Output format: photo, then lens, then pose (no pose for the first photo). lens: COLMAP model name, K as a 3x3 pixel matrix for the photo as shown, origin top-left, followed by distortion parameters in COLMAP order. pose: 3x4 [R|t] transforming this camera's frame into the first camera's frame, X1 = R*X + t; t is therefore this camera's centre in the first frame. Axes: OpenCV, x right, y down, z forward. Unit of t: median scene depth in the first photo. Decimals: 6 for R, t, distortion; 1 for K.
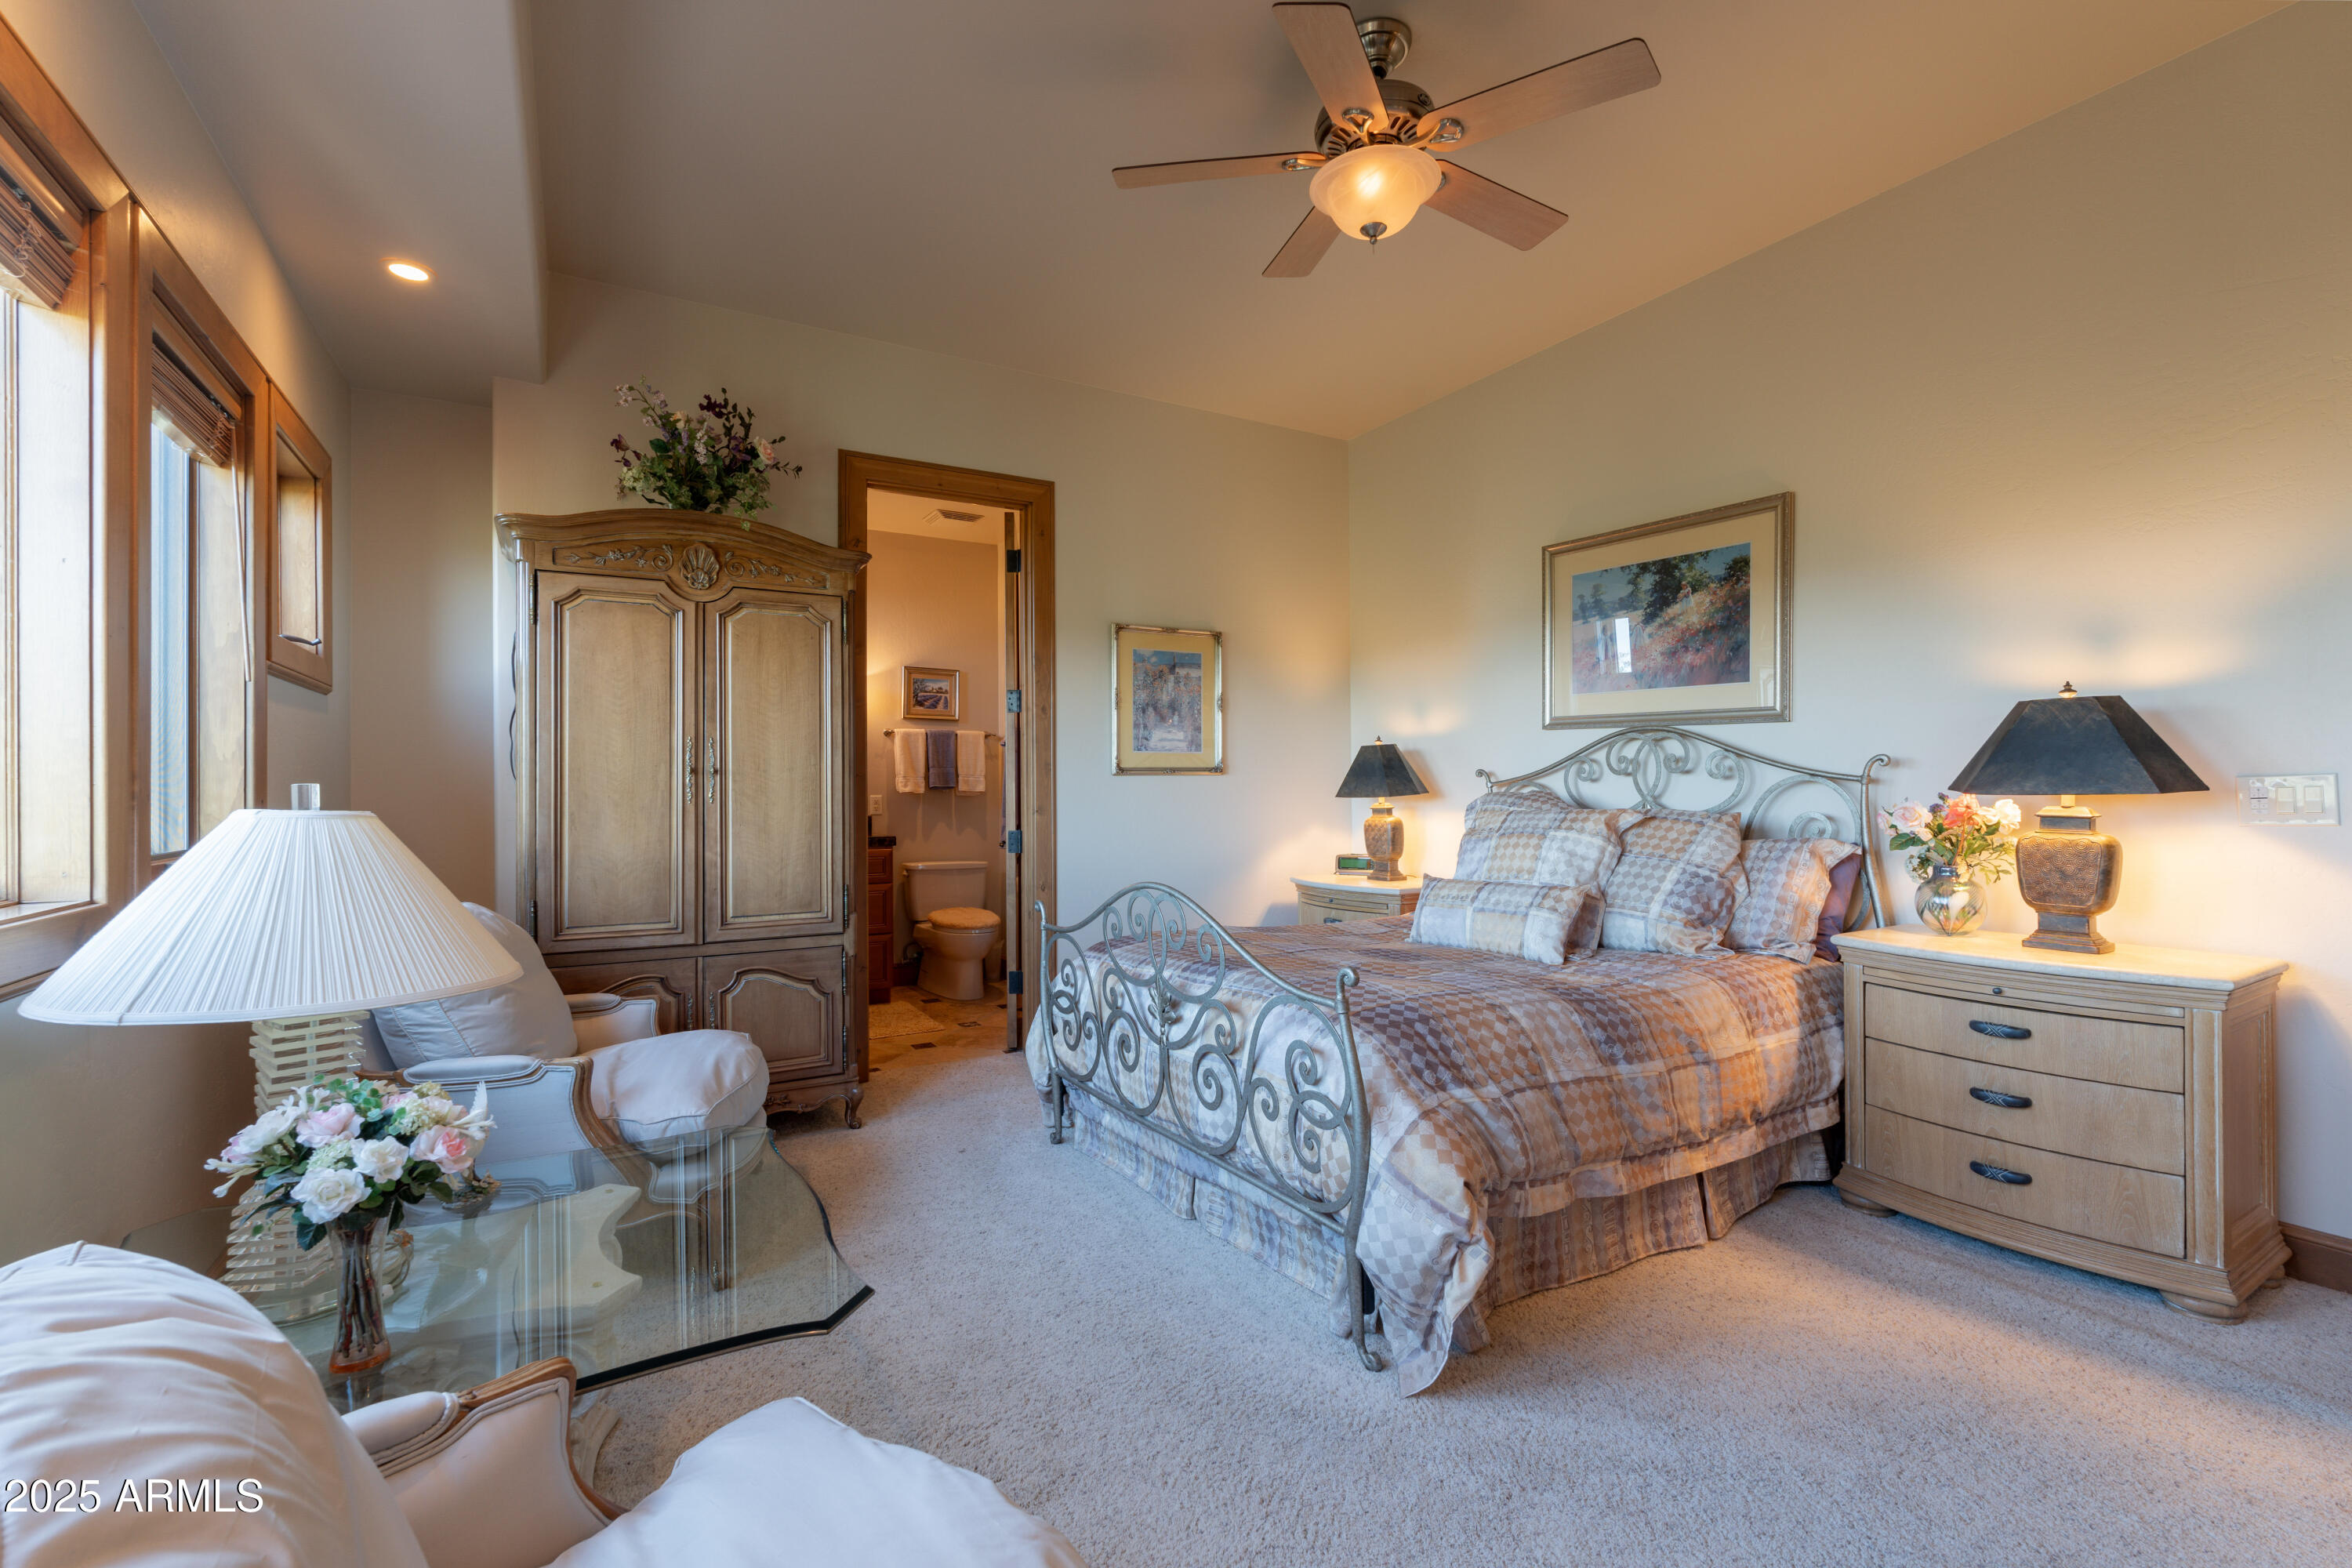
lens RADIAL K [[1037.1, 0, 1176.5], [0, 1037.1, 787.8], [0, 0, 1]] dist [0.000013, 0.000365]
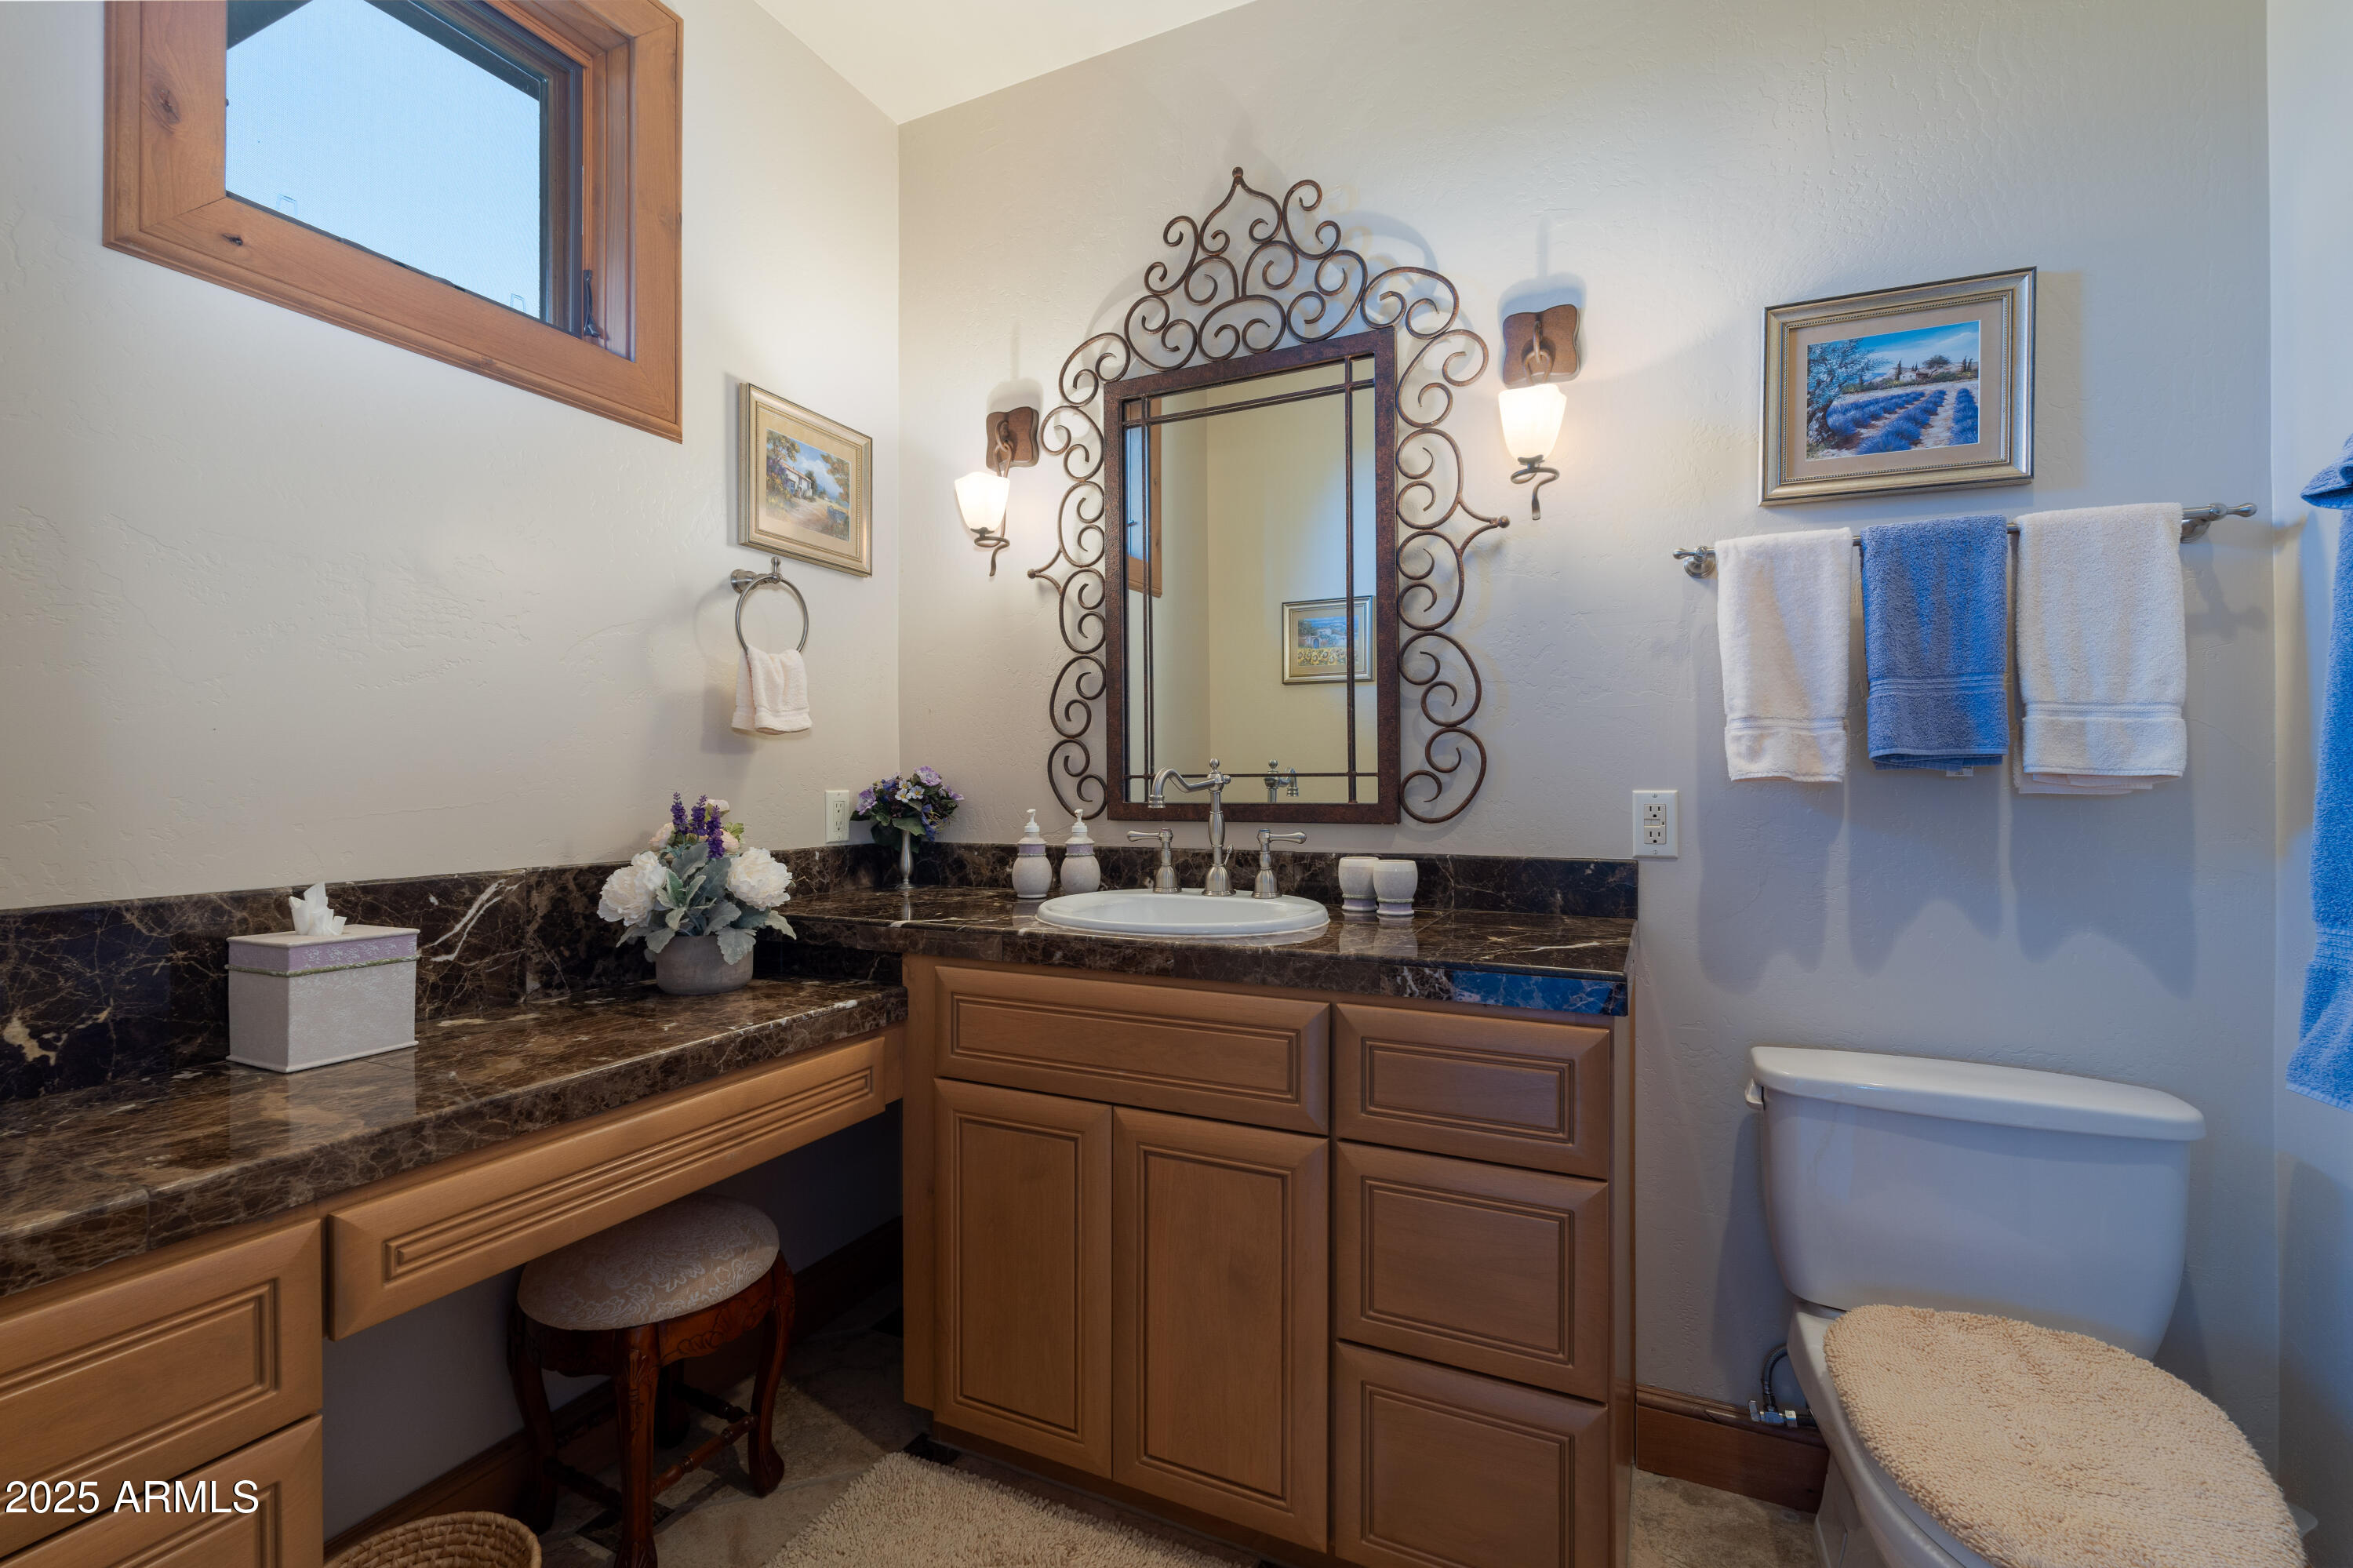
lens RADIAL K [[1037.5, 0, 1169.6], [0, 1037.5, 785.3], [0, 0, 1]] dist [0.000013, 0.000365]
pose [[0.564557, 0.001181, -0.825393, -0.128074], [0.002067, 0.999994, 0.002844, 0.004816], [0.825391, -0.003311, 0.564551, 0.718339]]
